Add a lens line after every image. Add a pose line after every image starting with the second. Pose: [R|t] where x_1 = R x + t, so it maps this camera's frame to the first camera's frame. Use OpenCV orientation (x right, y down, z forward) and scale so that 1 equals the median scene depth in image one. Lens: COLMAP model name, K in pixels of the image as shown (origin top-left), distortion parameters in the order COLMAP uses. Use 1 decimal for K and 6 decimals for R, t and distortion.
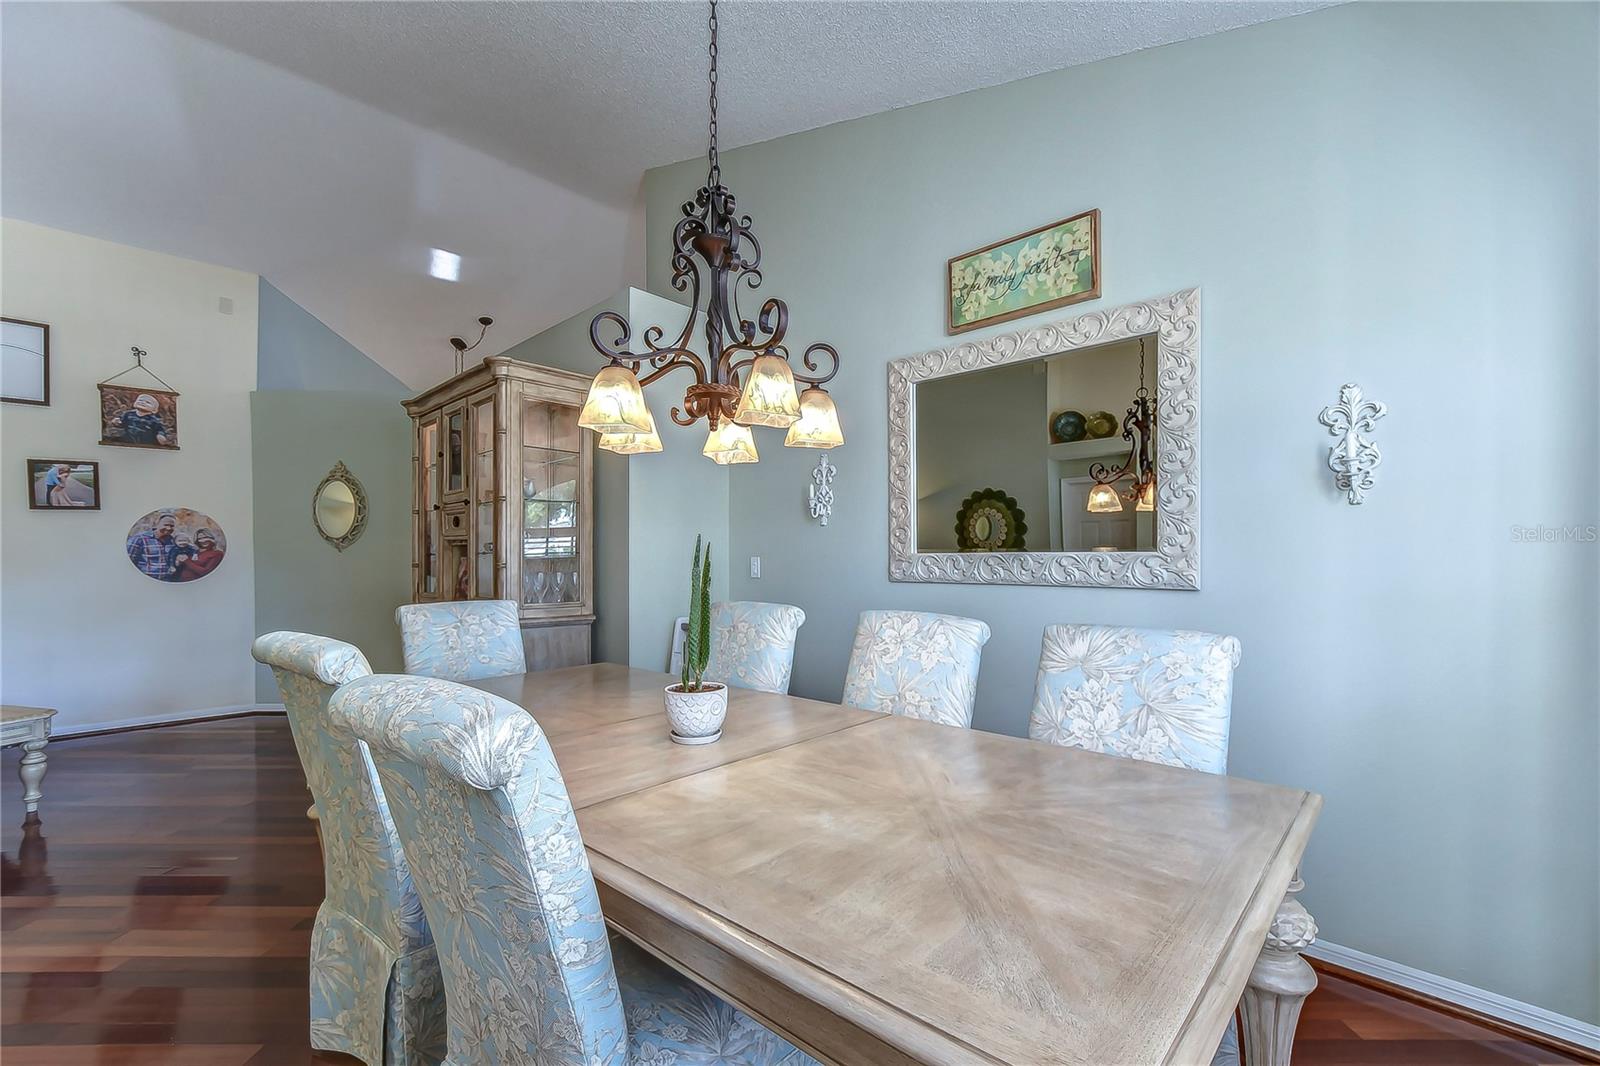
lens RADIAL K [[703.5, 0, 799.1], [0, 703.5, 554.9], [0, 0, 1]] dist [0.012022, -0.006269]
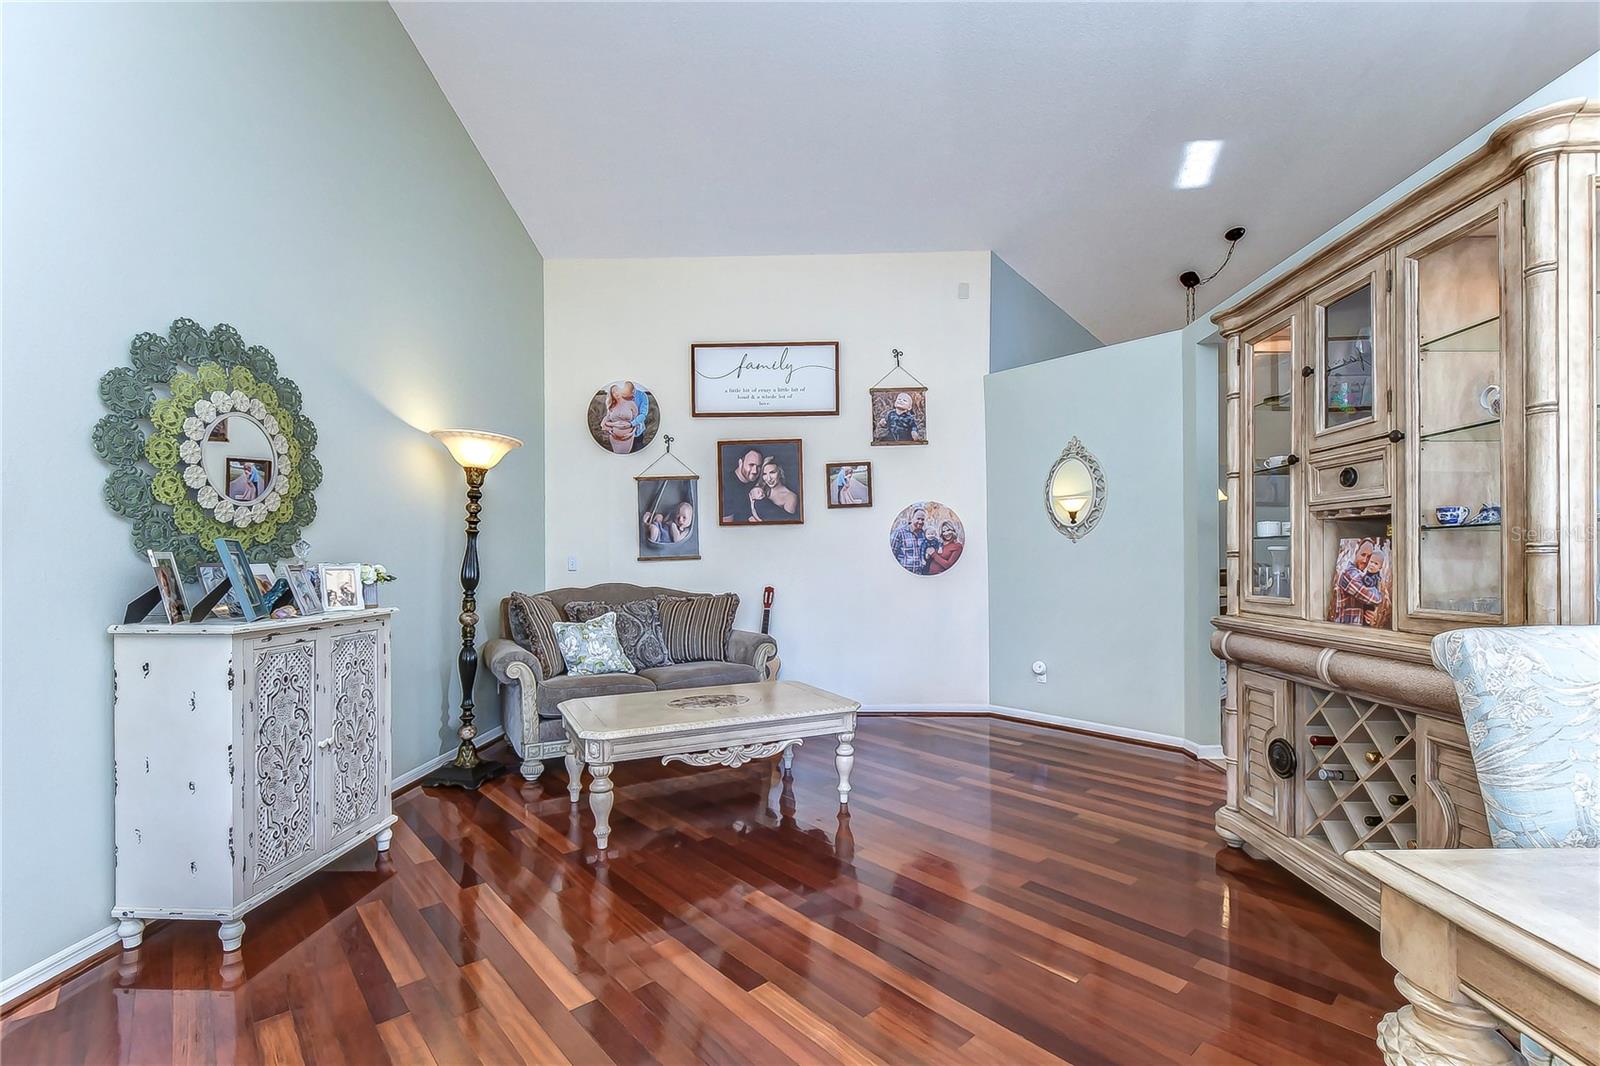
lens RADIAL K [[703.5, 0, 810.2], [0, 703.5, 559.9], [0, 0, 1]] dist [0.012022, -0.006269]
pose [[0.681226, -0.000882, -0.732072, -0.262951], [0.007001, 0.999961, 0.005310, 0.010816], [0.732039, -0.008743, 0.681206, 0.197380]]
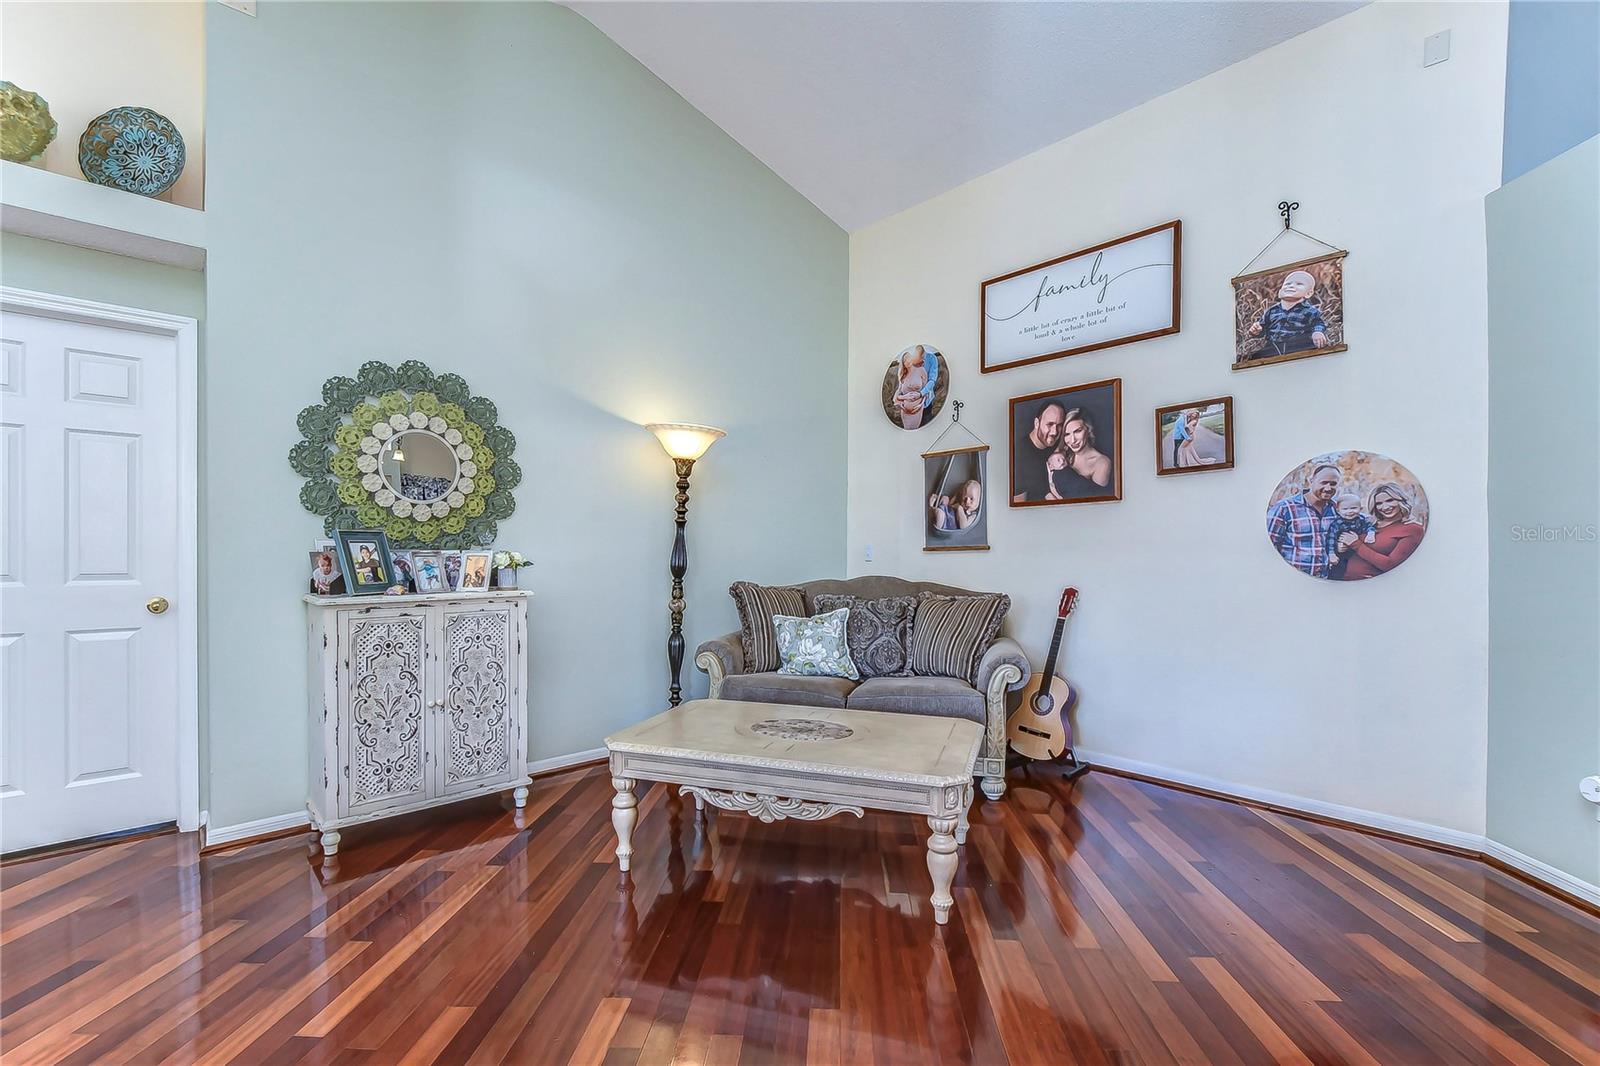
lens RADIAL K [[703.5, 0, 803.1], [0, 703.5, 558.9], [0, 0, 1]] dist [0.012022, -0.006269]
pose [[-0.042087, 0.014925, -0.999002, -0.291286], [0.000988, 0.999889, 0.014896, 0.012314], [0.999113, -0.000360, -0.042097, 0.600596]]
